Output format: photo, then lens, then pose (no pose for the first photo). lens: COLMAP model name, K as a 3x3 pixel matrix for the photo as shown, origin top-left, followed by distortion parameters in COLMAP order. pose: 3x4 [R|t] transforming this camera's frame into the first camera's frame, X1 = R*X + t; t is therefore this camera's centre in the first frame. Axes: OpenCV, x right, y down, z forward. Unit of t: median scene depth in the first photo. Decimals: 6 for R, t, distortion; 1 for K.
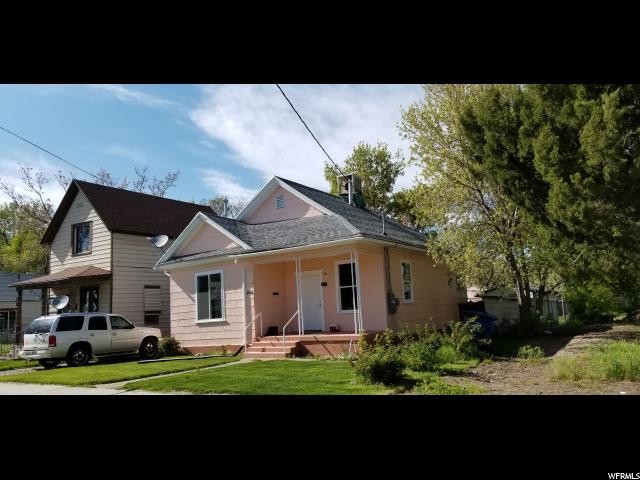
lens RADIAL K [[504.6, 0, 320.0], [0, 504.6, 240.0], [0, 0, 1]] dist [0.085874, -0.160663]
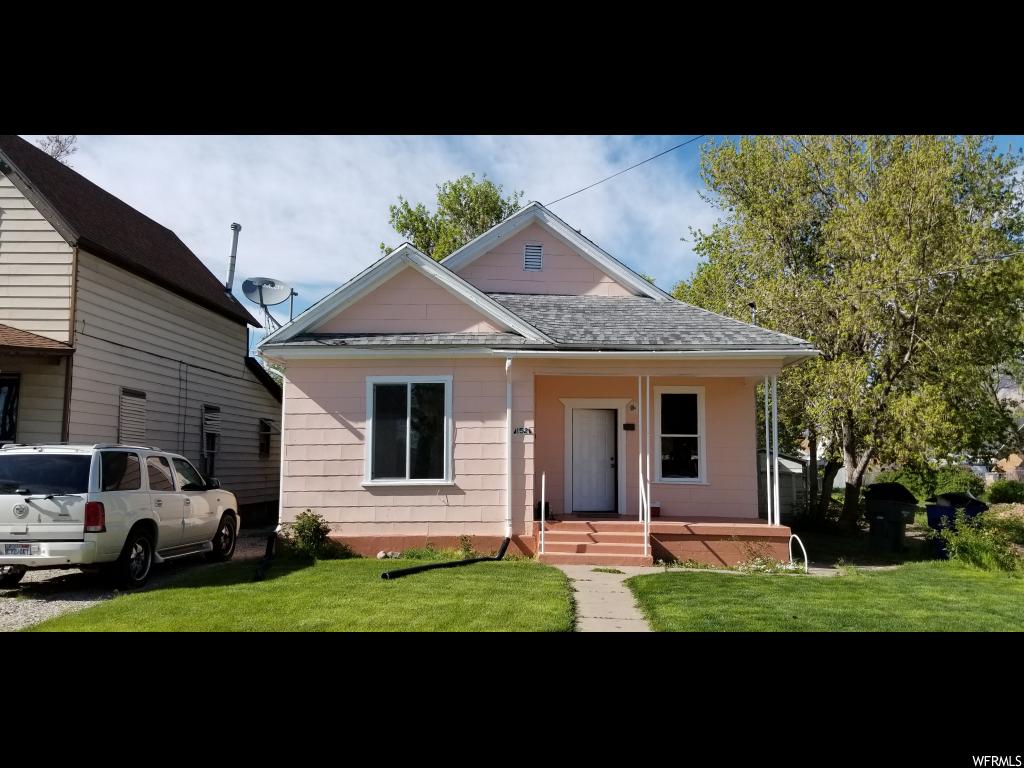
lens RADIAL K [[797.8, 0, 510.3], [0, 797.8, 402.1], [0, 0, 1]] dist [0.096115, -0.162730]
pose [[0.856952, 0.104355, 0.504720, -0.519412], [-0.126691, 0.991892, 0.010024, 0.068491], [-0.499582, -0.072534, 0.863225, 0.334983]]
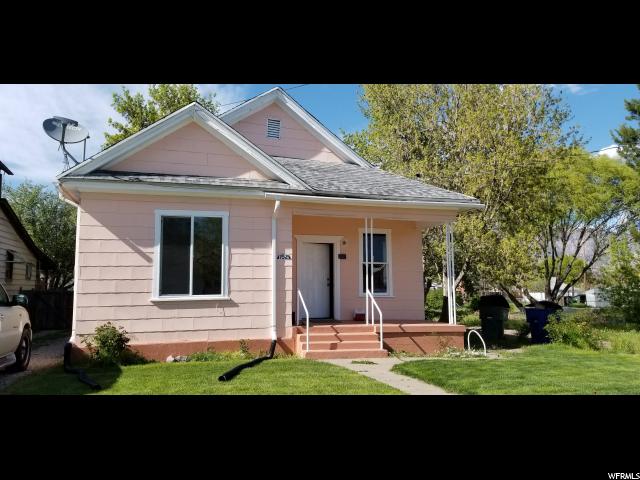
lens RADIAL K [[504.6, 0, 320.0], [0, 504.6, 240.0], [0, 0, 1]] dist [0.085874, -0.160663]
pose [[0.648689, 0.134046, 0.749156, -0.561099], [-0.141202, 0.988474, -0.054601, 0.107966], [-0.747840, -0.070363, 0.660140, 0.535117]]
